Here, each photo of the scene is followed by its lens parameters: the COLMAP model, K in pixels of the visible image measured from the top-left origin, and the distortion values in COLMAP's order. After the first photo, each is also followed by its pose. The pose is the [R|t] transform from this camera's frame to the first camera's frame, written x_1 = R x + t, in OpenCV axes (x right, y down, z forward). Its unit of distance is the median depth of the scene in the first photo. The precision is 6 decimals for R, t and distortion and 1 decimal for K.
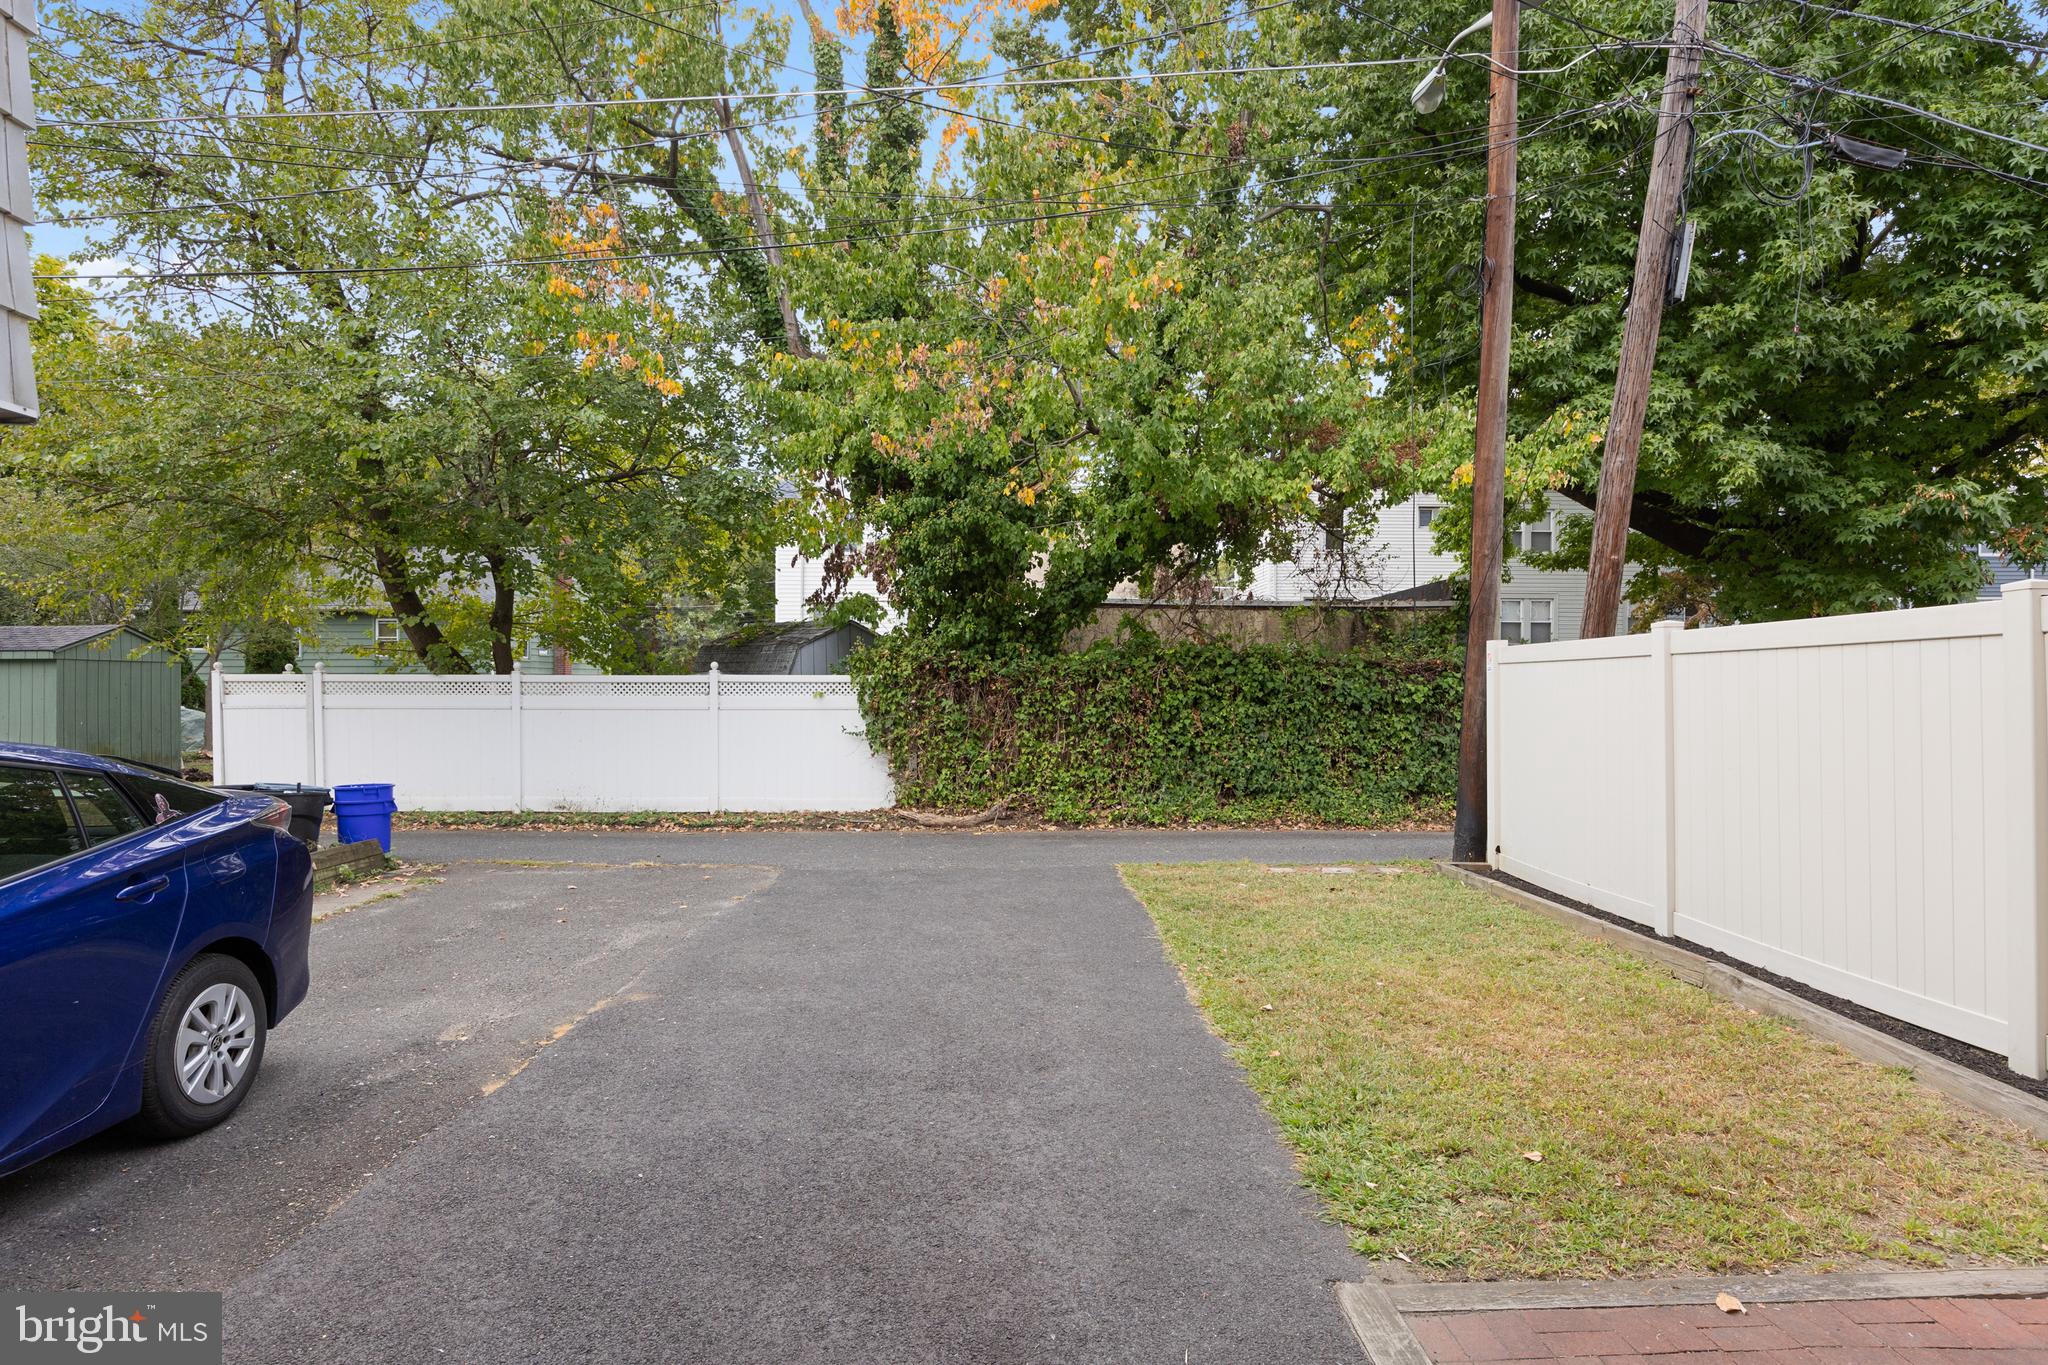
lens RADIAL K [[1095.9, 0, 1024.0], [0, 1095.9, 683.2], [0, 0, 1]] dist [-0.014789, 0.001441]
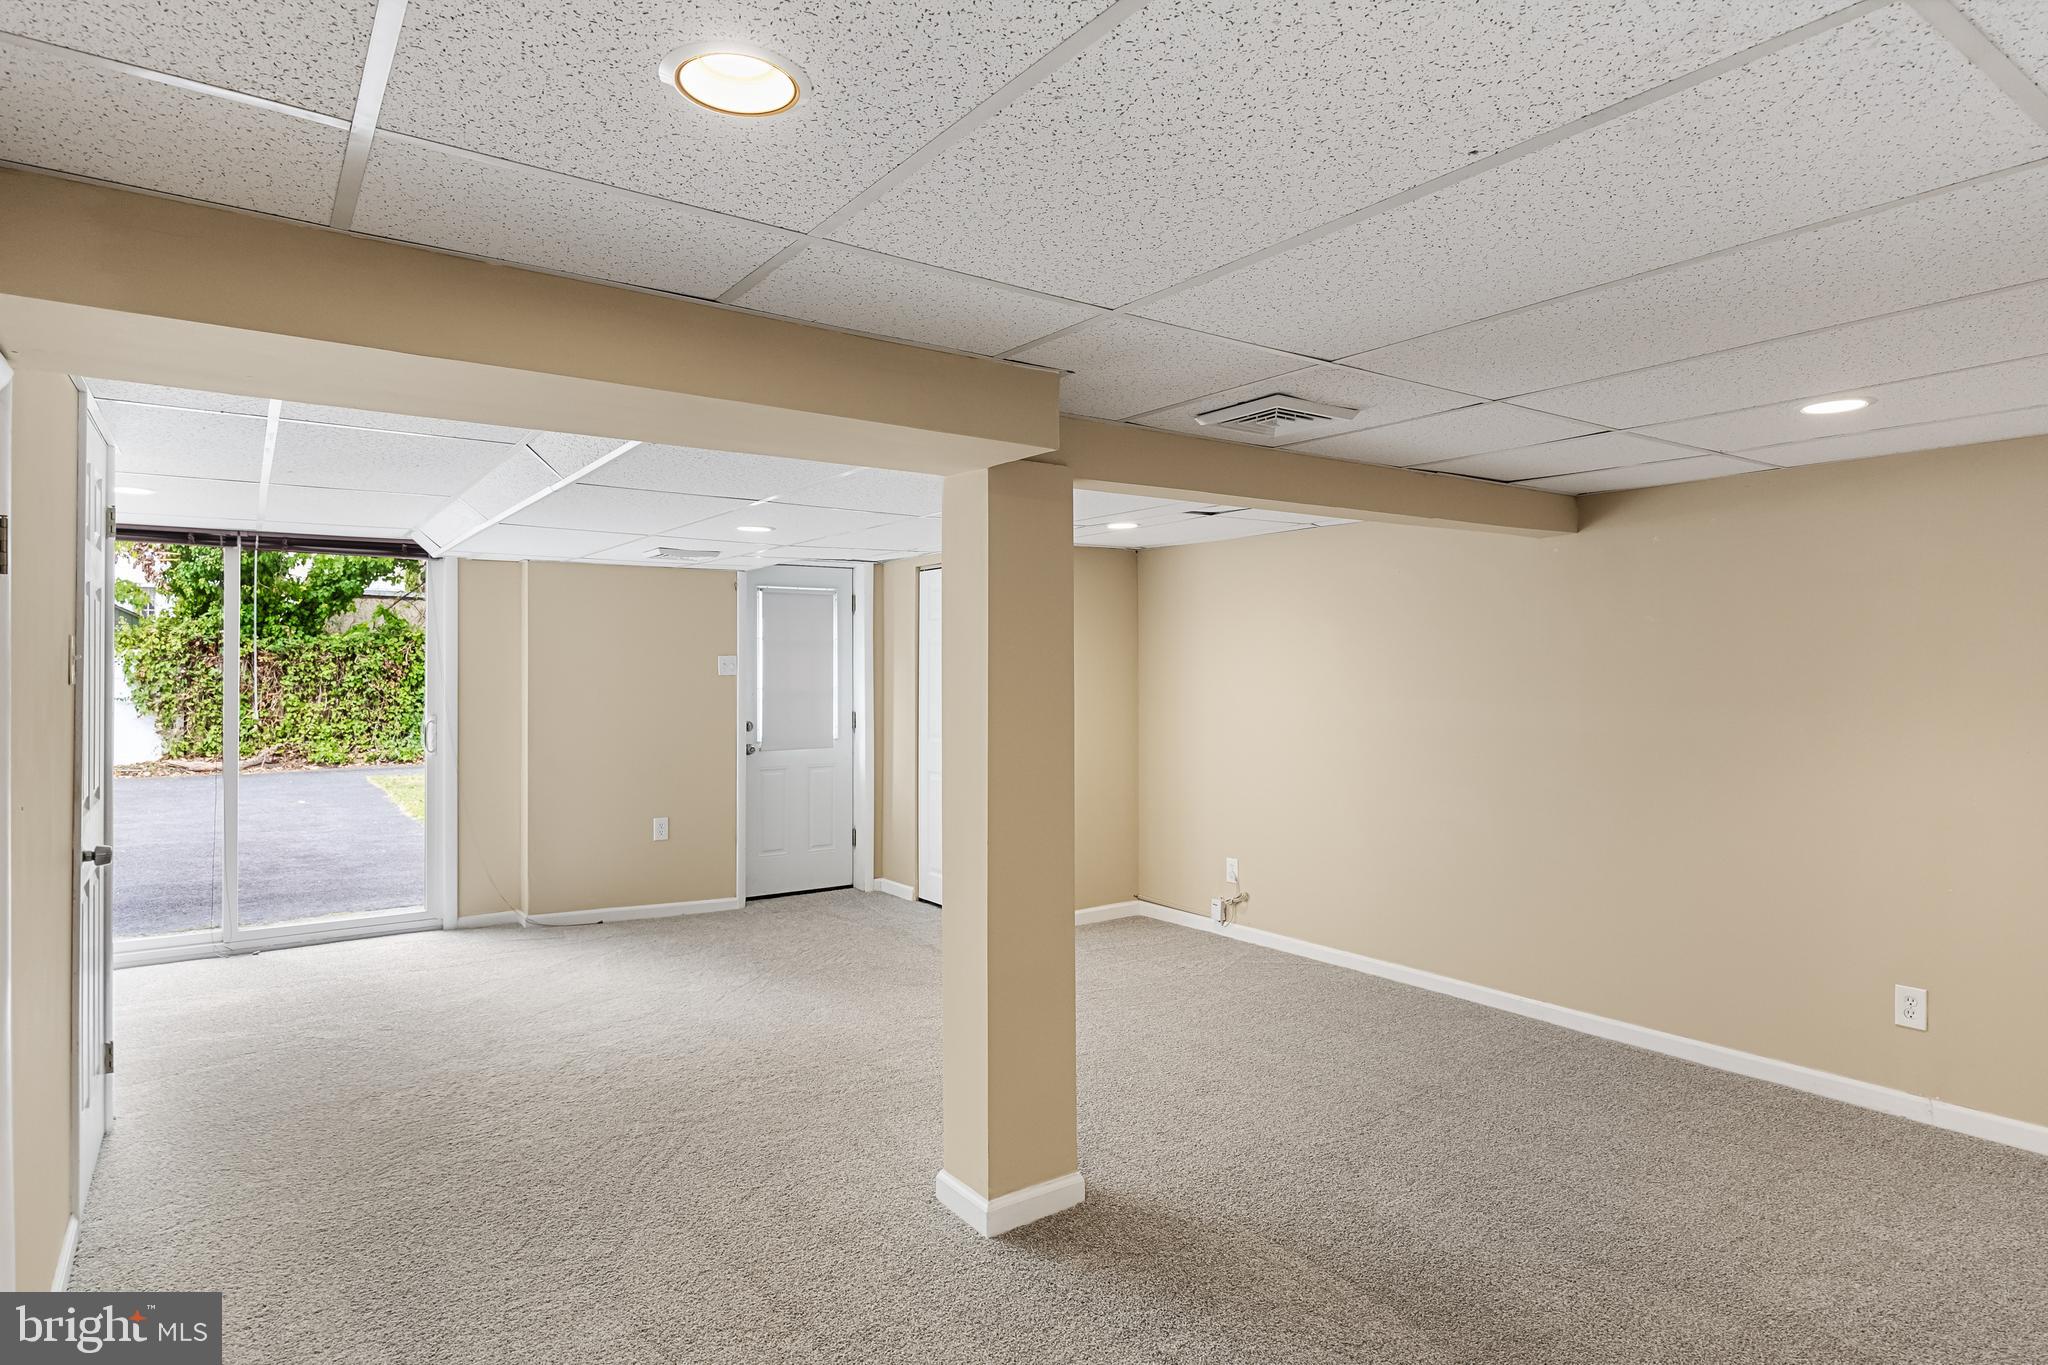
lens RADIAL K [[1158.4, 0, 1028.0], [0, 1158.4, 664.0], [0, 0, 1]] dist [-0.004512, 0.000956]
pose [[0.832218, 0.002530, 0.554443, -0.030850], [-0.000499, 0.999993, -0.003815, 0.012886], [-0.554449, 0.002898, 0.832213, -0.605506]]
